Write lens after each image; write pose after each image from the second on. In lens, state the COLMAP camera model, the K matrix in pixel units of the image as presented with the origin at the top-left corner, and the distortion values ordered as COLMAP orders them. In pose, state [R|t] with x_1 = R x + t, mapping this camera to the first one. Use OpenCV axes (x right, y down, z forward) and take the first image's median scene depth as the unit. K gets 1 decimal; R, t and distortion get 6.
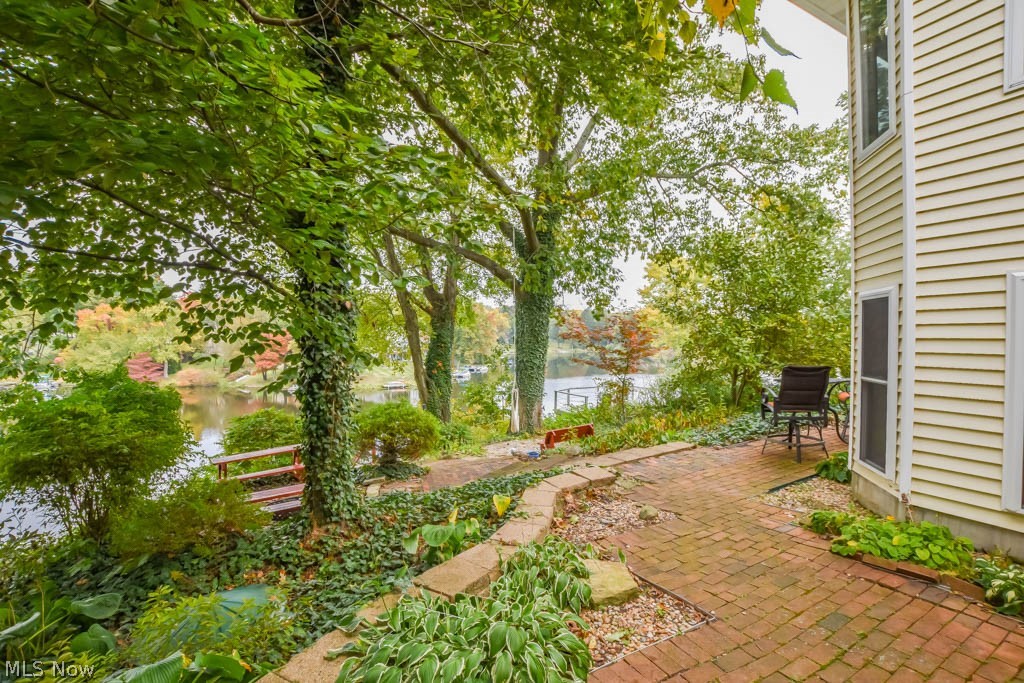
lens RADIAL K [[462.4, 0, 512.0], [0, 462.4, 341.5], [0, 0, 1]] dist [-0.000802, -0.000205]
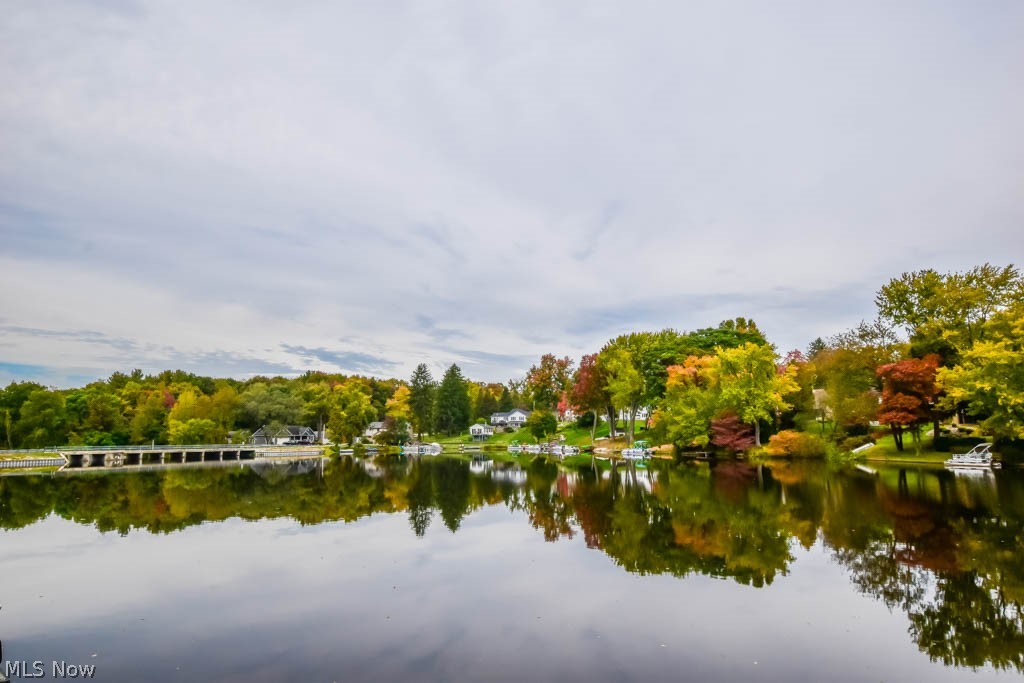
lens RADIAL K [[618.8, 0, 512.0], [0, 618.8, 341.5], [0, 0, 1]] dist [-0.000522, 0.003292]
pose [[0.488051, -0.135234, -0.862275, -0.089996], [-0.004373, 0.987533, -0.157354, 0.073249], [0.872804, 0.080567, 0.481375, 0.201273]]
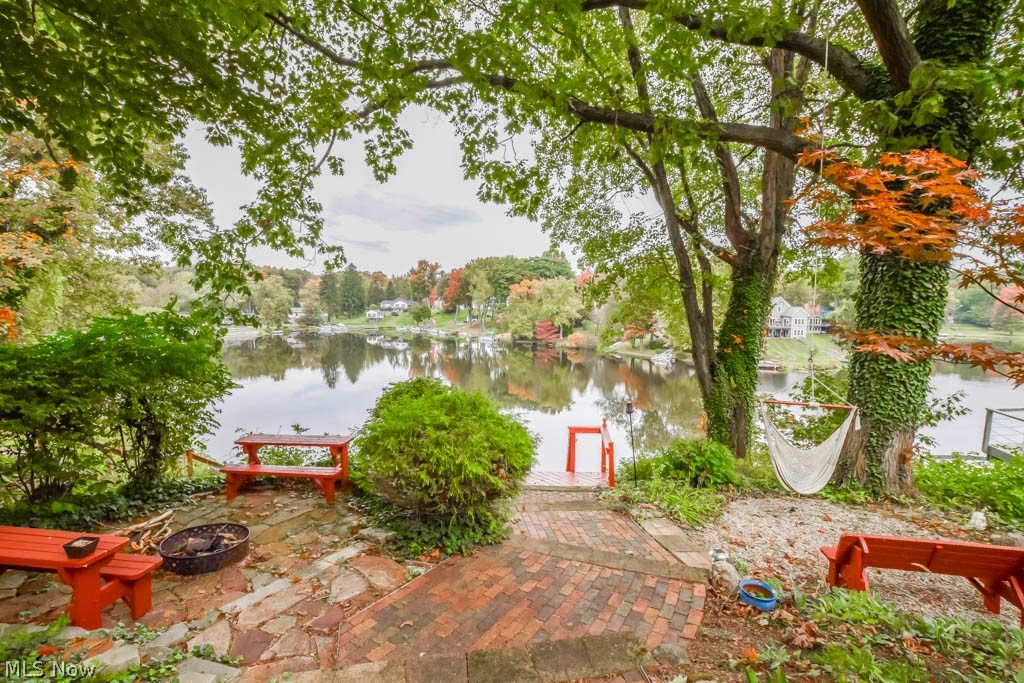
lens RADIAL K [[462.4, 0, 512.0], [0, 462.4, 341.5], [0, 0, 1]] dist [-0.000802, -0.000205]
pose [[0.708217, 0.066852, -0.702823, 0.013375], [-0.024775, 0.997247, 0.069892, 0.002299], [0.705560, -0.032086, 0.707924, 0.053526]]
